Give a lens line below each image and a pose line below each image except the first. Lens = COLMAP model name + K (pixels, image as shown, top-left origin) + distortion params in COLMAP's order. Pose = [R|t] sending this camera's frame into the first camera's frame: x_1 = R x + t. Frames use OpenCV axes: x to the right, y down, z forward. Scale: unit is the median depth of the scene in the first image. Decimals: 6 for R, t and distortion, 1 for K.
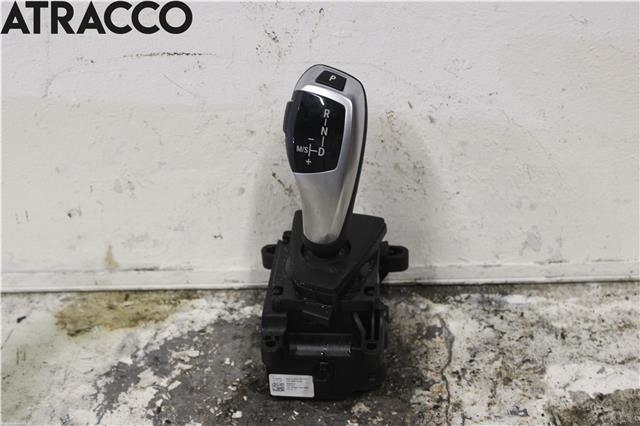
lens RADIAL K [[1003.2, 0, 319.5], [0, 1003.2, 217.4], [0, 0, 1]] dist [0.024888, 0.000000]
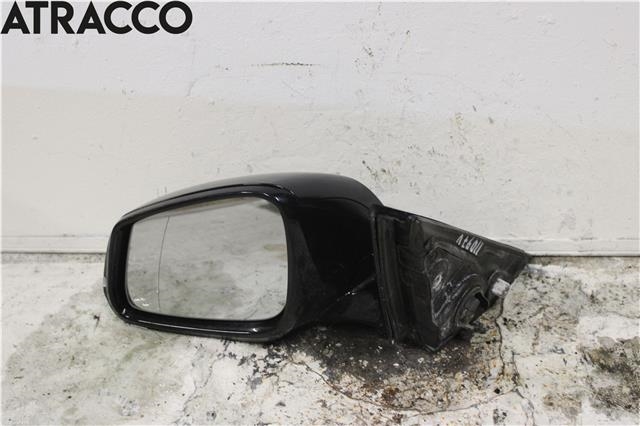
lens RADIAL K [[932.5, 0, 328.4], [0, 932.5, 210.8], [0, 0, 1]] dist [0.007067, 0.000000]
pose [[0.999220, 0.025959, -0.029753, -0.055455], [-0.026903, 0.999133, -0.031779, 0.058954], [0.028902, 0.032554, 0.999052, -0.176793]]
